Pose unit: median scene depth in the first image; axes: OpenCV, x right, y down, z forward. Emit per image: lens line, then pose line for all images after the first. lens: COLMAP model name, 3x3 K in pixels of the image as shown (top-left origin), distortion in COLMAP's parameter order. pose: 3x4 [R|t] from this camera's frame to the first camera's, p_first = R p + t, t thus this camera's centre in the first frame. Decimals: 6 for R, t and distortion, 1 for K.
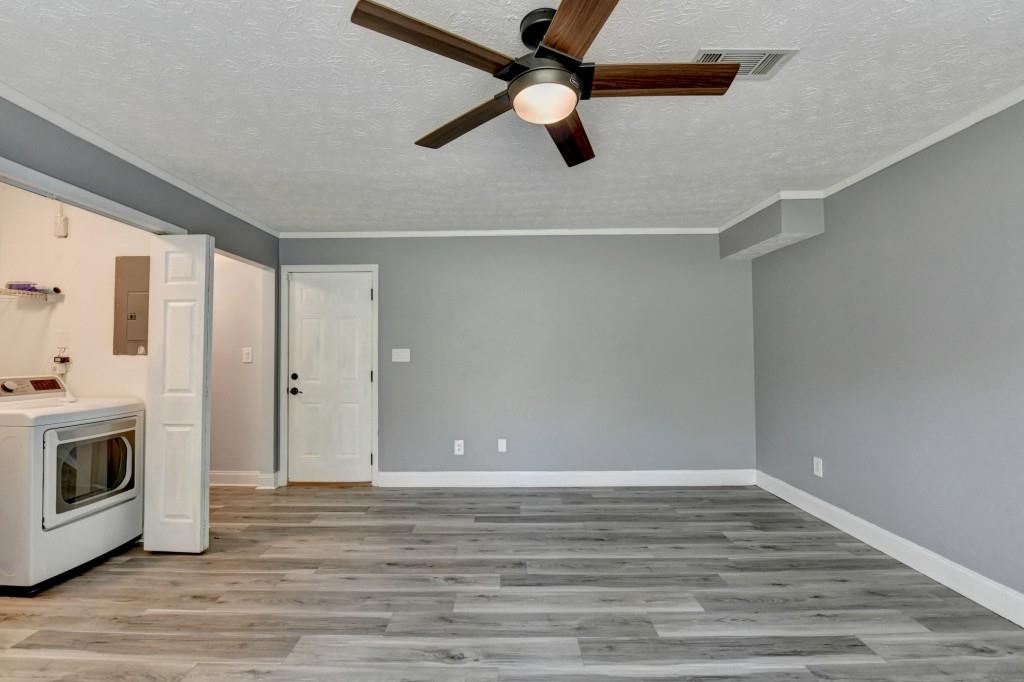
lens RADIAL K [[423.9, 0, 501.2], [0, 423.9, 343.0], [0, 0, 1]] dist [-0.015418, 0.000067]
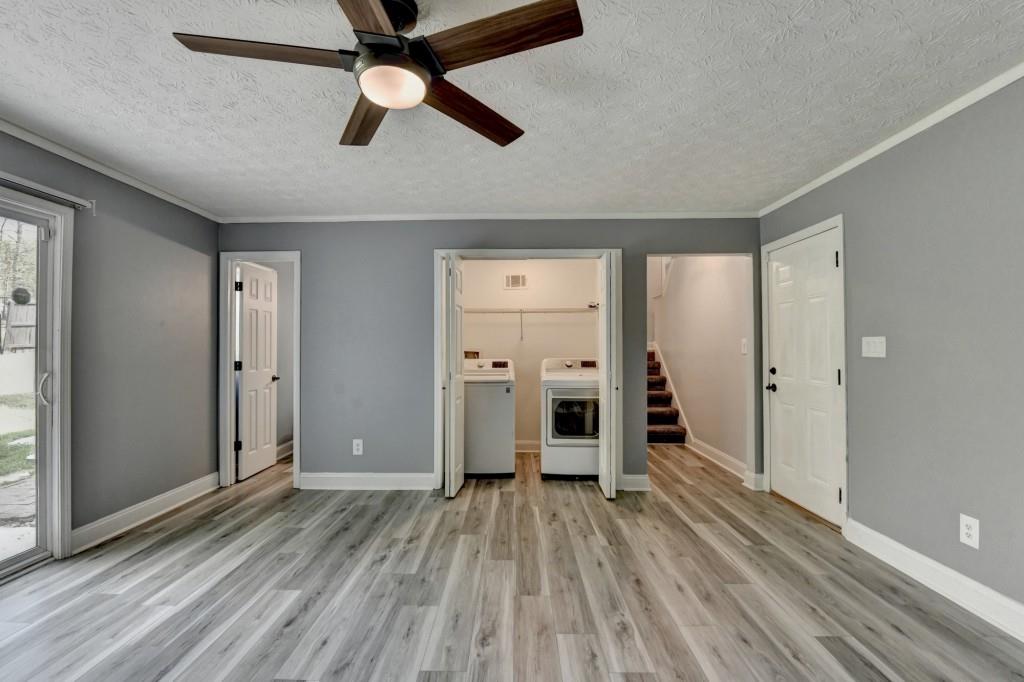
lens RADIAL K [[431.5, 0, 507.7], [0, 431.5, 343.0], [0, 0, 1]] dist [-0.015852, -0.000158]
pose [[-0.003862, -0.005754, -0.999976, 0.503433], [0.027403, 0.999607, -0.005858, 0.015146], [0.999617, -0.027425, -0.003703, 0.577613]]
